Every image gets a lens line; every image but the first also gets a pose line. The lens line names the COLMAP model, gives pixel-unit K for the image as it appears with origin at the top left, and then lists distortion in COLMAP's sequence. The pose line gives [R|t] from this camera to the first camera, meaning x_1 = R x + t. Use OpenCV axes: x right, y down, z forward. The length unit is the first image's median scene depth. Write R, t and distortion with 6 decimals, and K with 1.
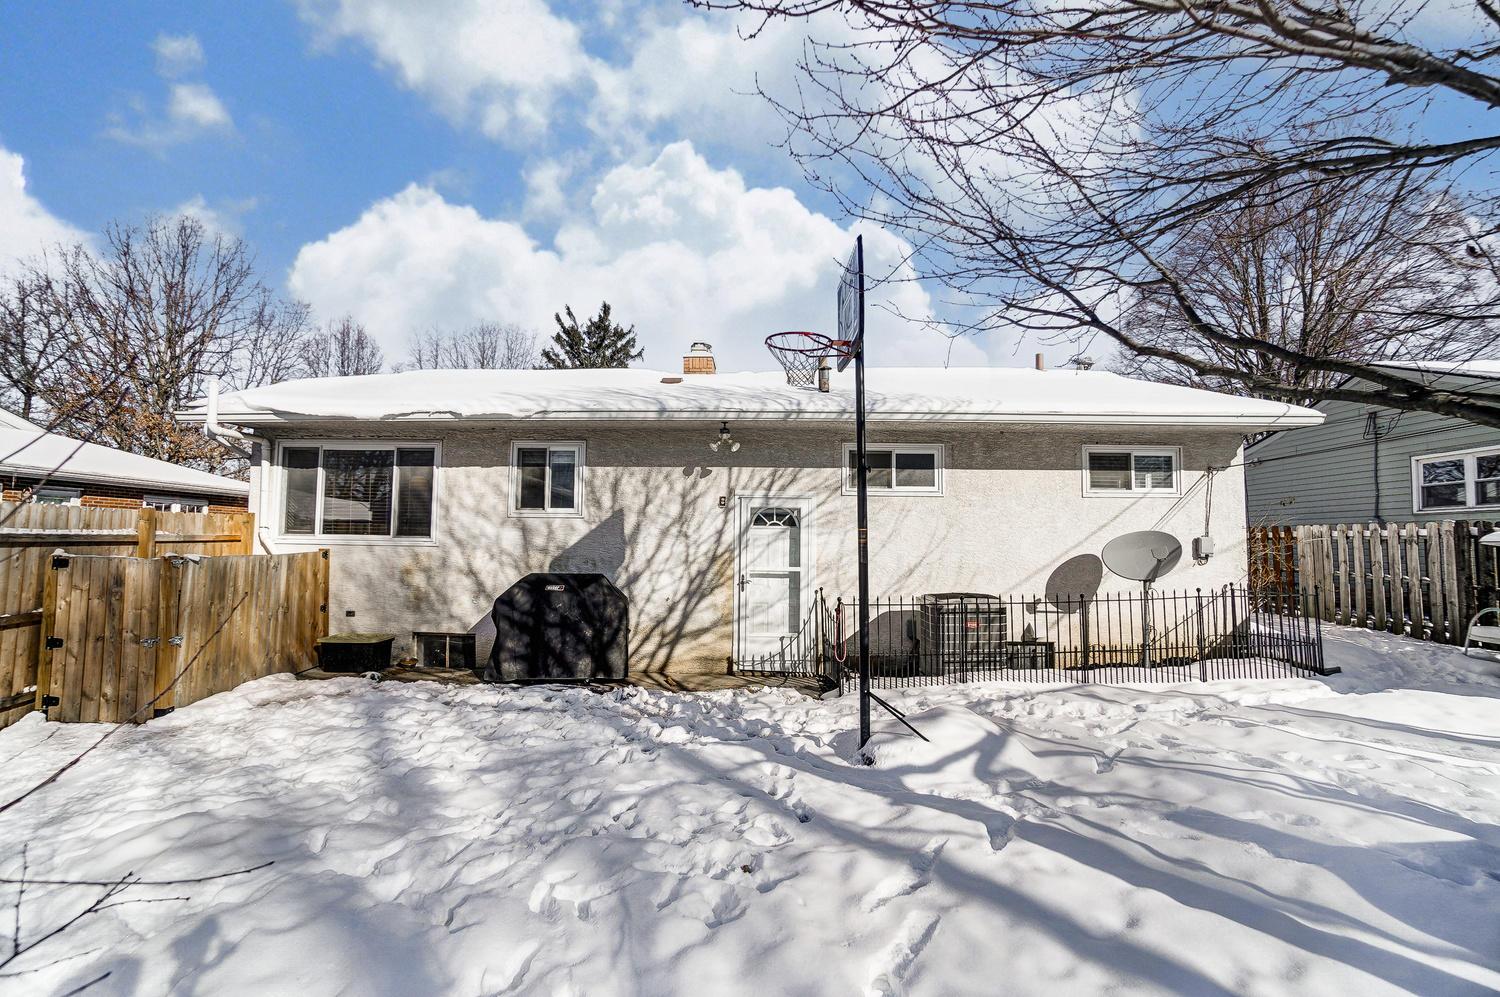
lens RADIAL K [[668.8, 0, 747.3], [0, 668.8, 508.6], [0, 0, 1]] dist [-0.056409, 0.018245]
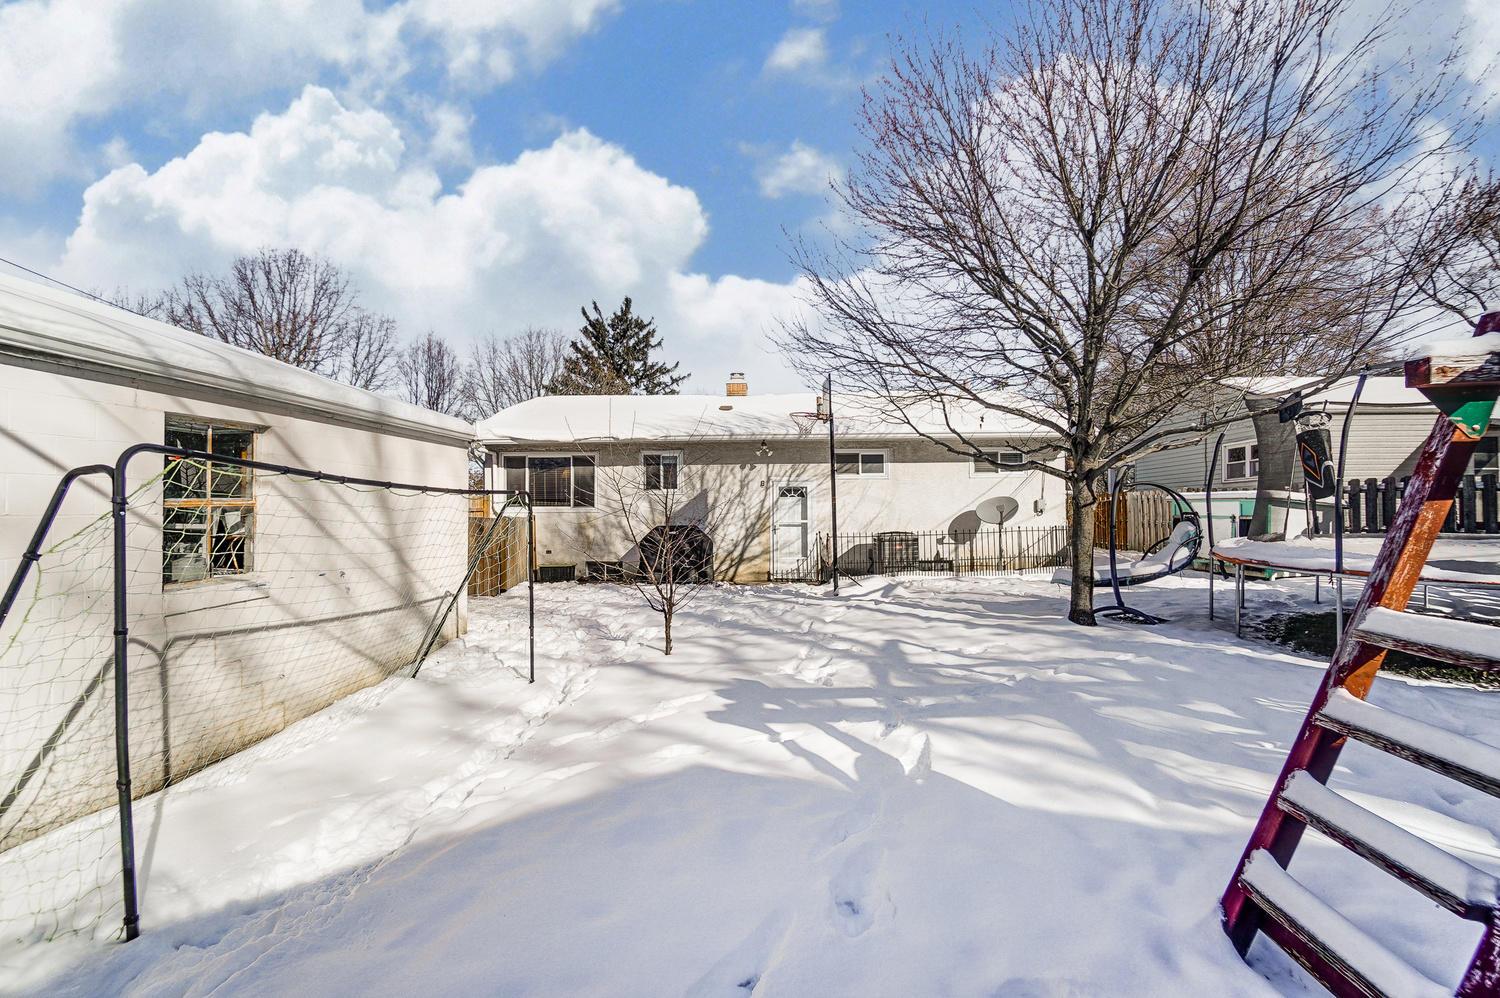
lens RADIAL K [[665.9, 0, 754.0], [0, 665.9, 508.4], [0, 0, 1]] dist [-0.034429, 0.000489]
pose [[0.999840, -0.017573, -0.003347, -0.056048], [0.017692, 0.999064, 0.039484, -0.015825], [0.002650, -0.039537, 0.999215, -0.753711]]
